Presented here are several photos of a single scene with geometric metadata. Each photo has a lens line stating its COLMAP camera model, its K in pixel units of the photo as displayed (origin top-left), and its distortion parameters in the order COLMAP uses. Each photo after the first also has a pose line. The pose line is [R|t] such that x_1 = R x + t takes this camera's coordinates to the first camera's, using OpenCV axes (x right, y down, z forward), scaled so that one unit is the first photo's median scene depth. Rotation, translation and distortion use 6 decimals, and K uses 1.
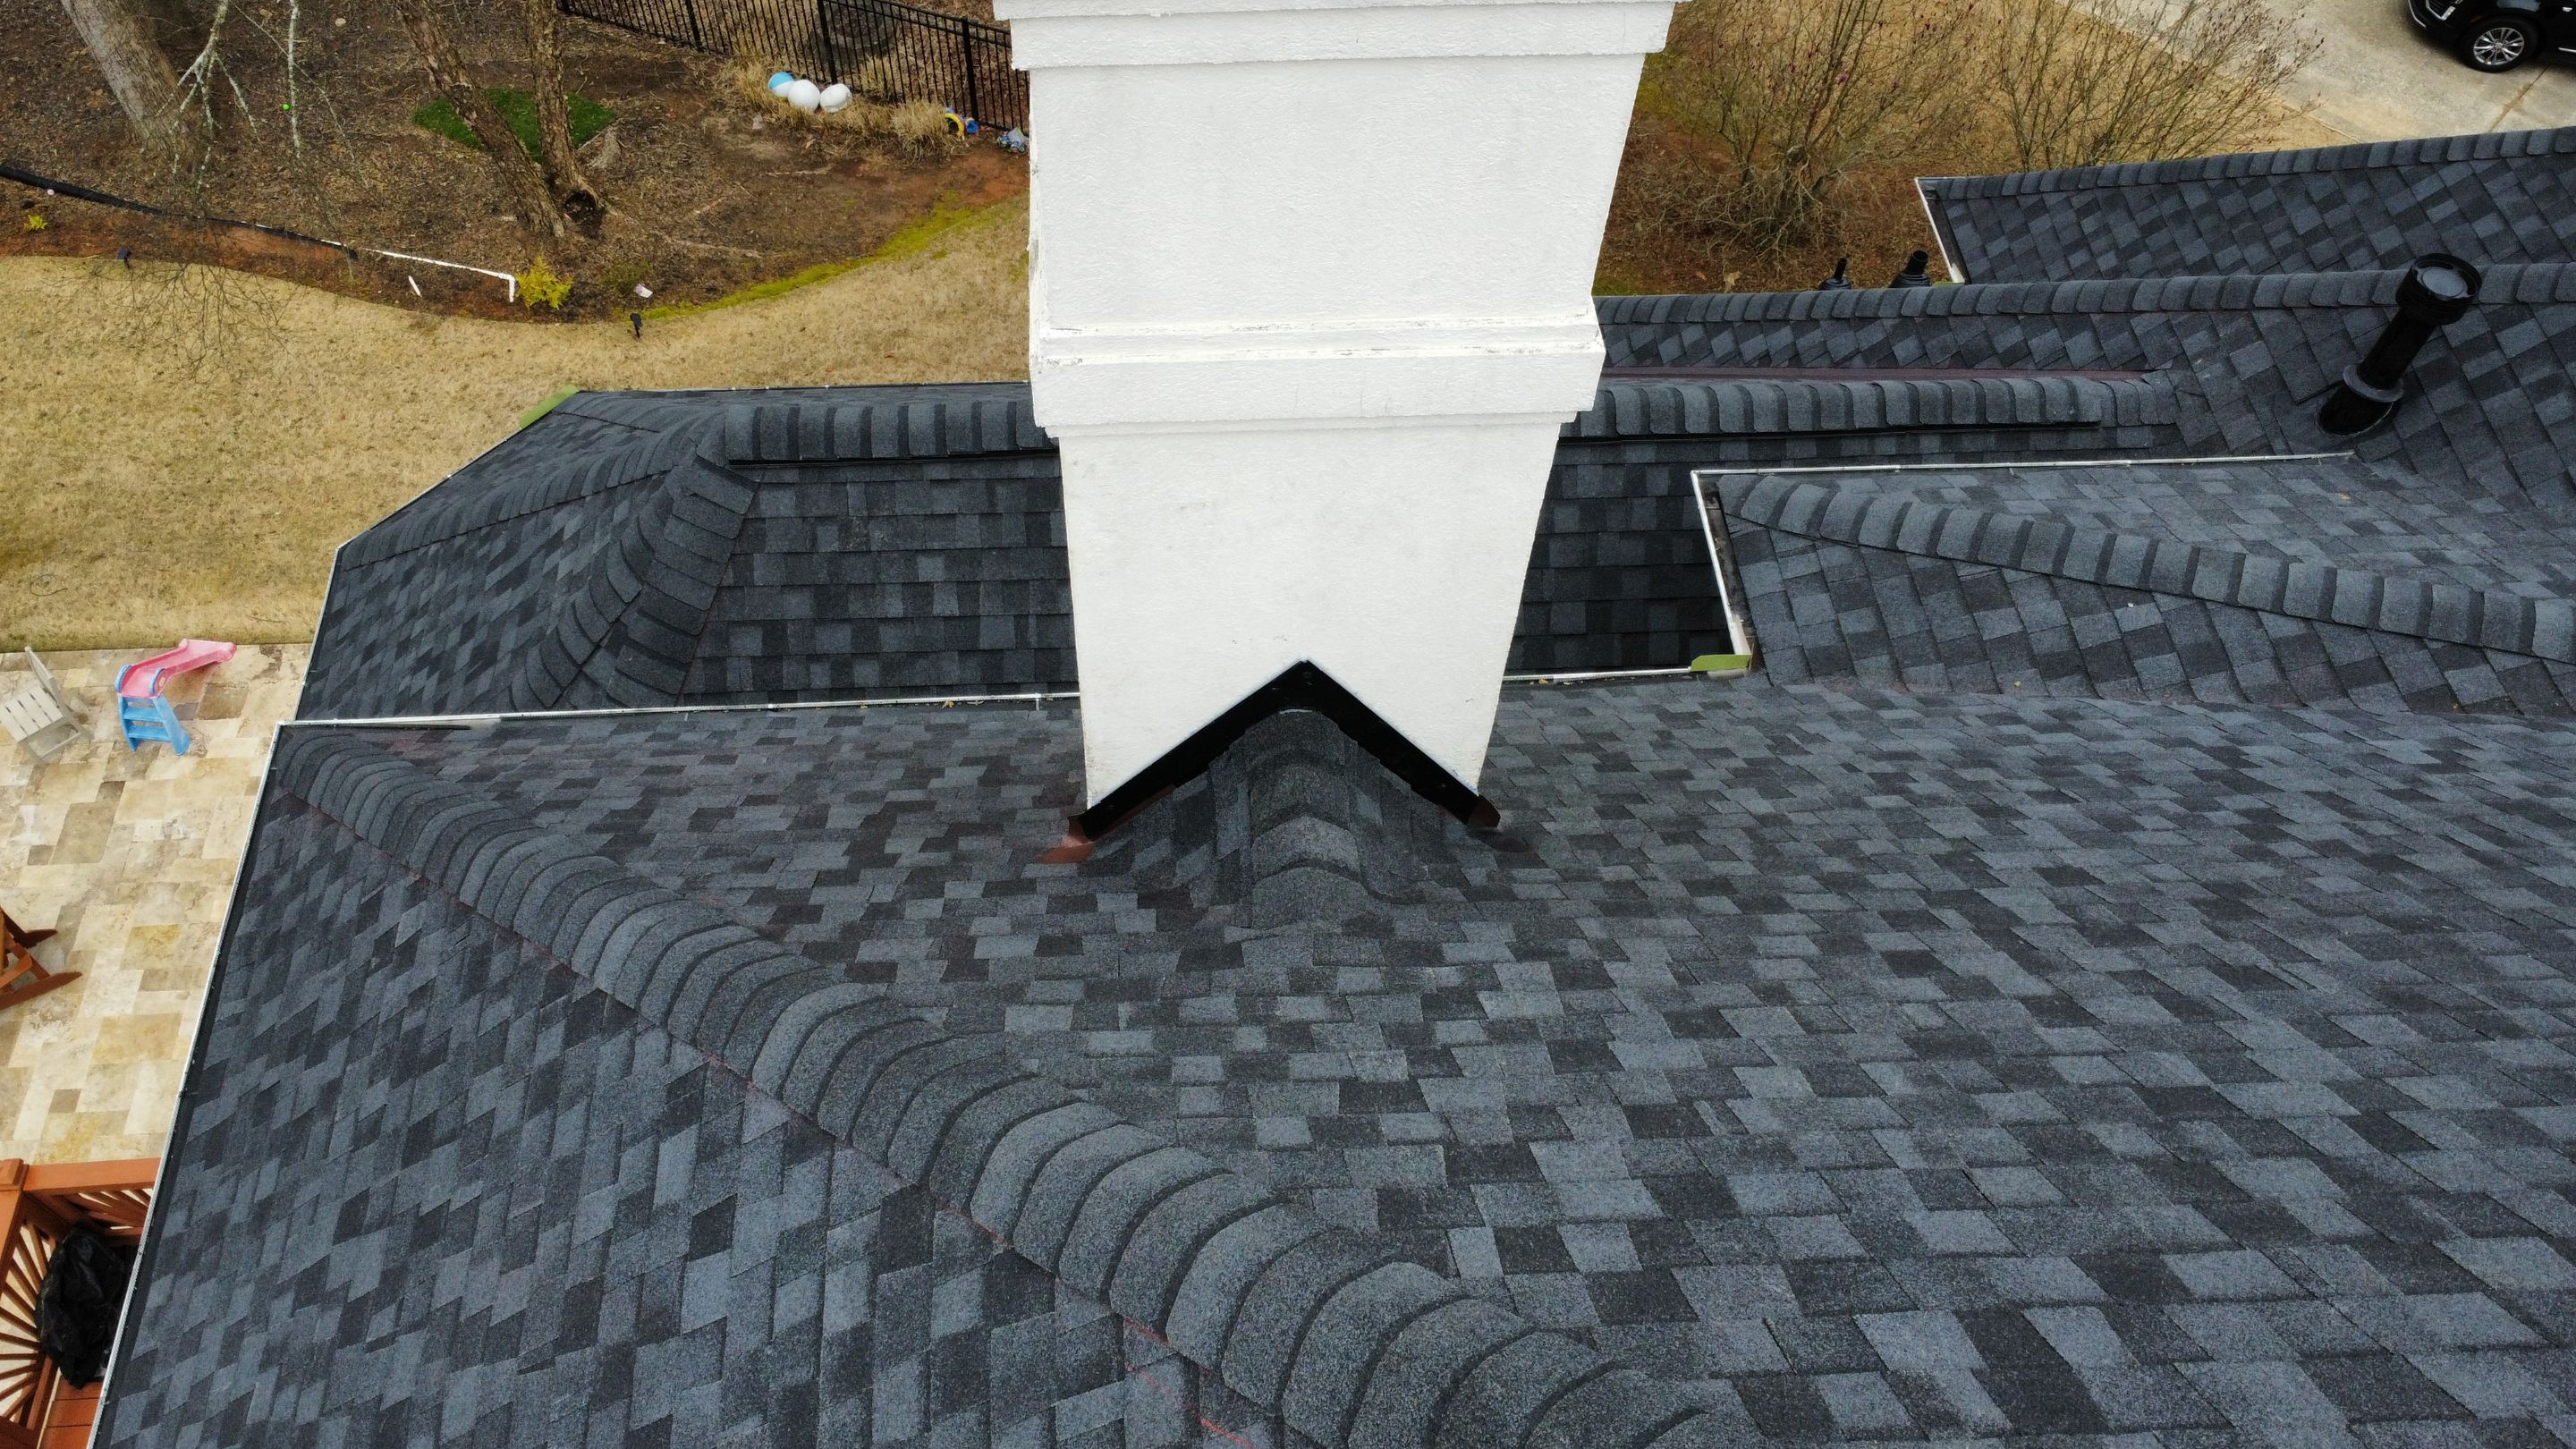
lens RADIAL K [[1938.7, 0, 1278.0], [0, 1938.7, 712.9], [0, 0, 1]] dist [0.003445, -0.010004]
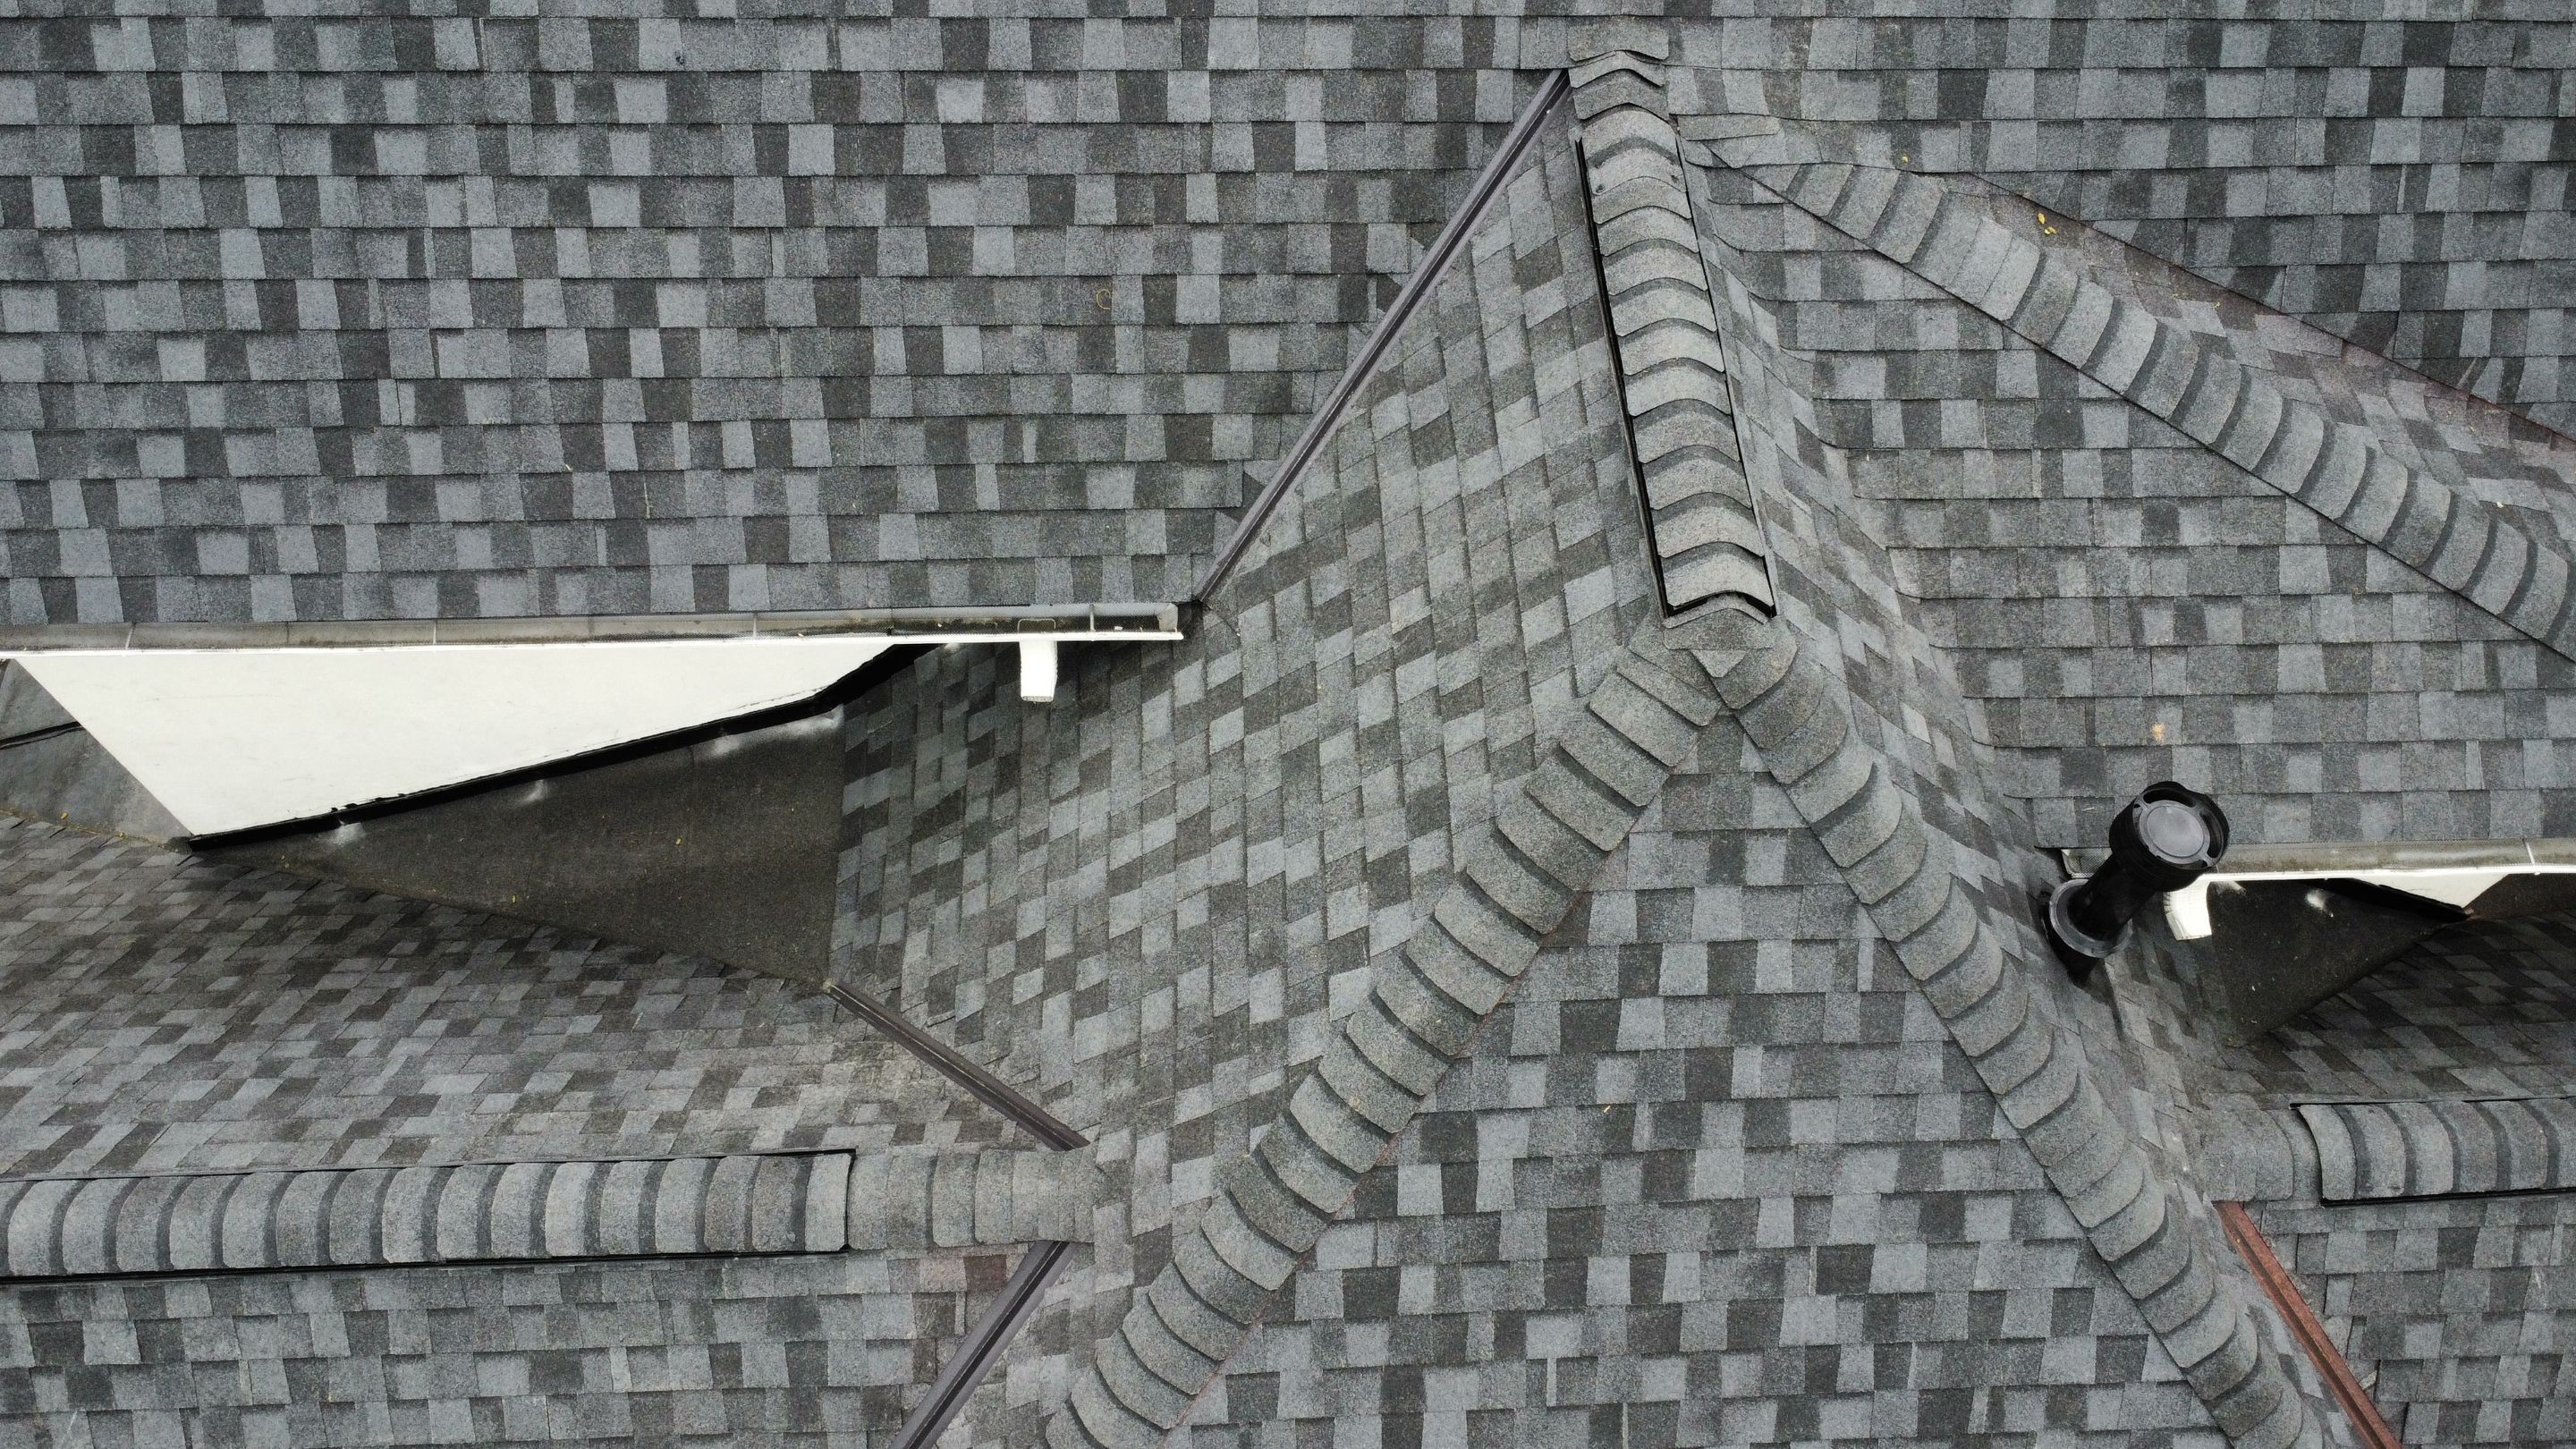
lens RADIAL K [[1938.7, 0, 1277.0], [0, 1938.7, 705.4], [0, 0, 1]] dist [0.003445, -0.010004]
pose [[-0.997512, -0.058931, -0.038681, 0.317580], [-0.009794, -0.427548, 0.903940, -0.274078], [-0.069808, 0.902070, 0.425907, 0.233348]]
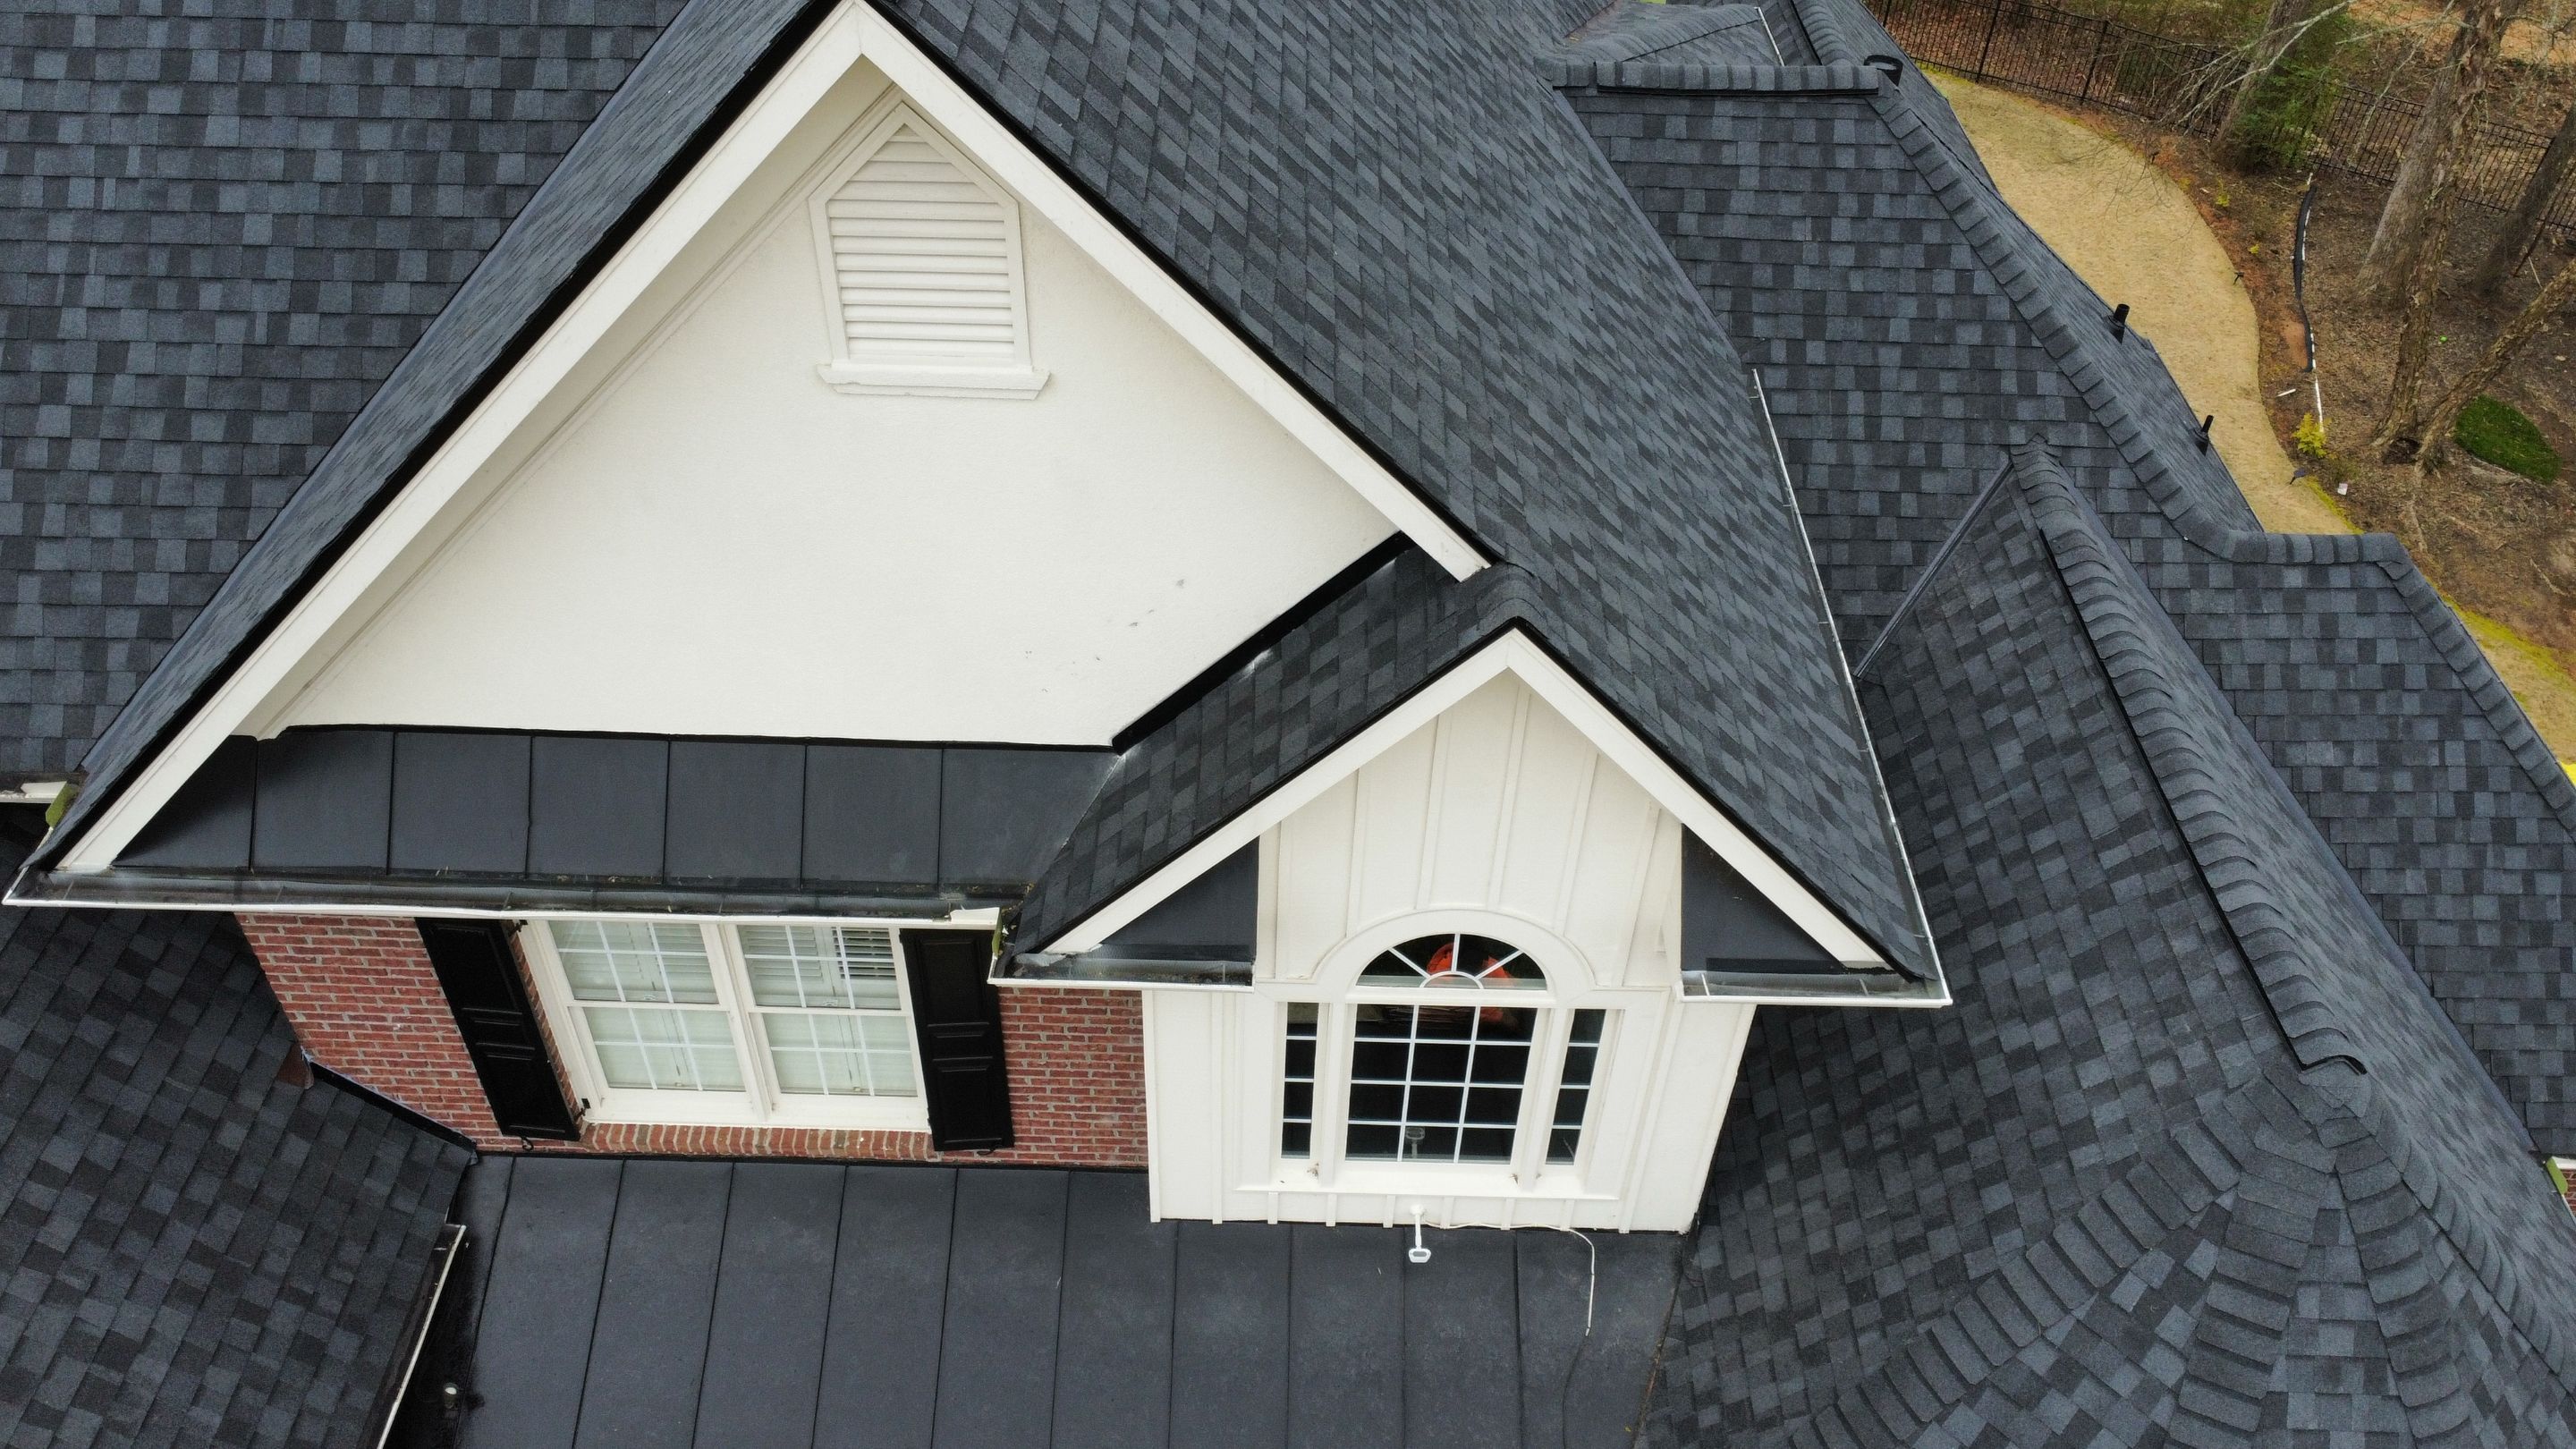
lens RADIAL K [[1938.7, 0, 1271.5], [0, 1938.7, 705.4], [0, 0, 1]] dist [0.003445, -0.010004]
pose [[-0.086593, 0.634313, -0.768212, 0.789198], [-0.837765, 0.370924, 0.400705, -0.083168], [0.539120, 0.678280, 0.499286, 0.075924]]
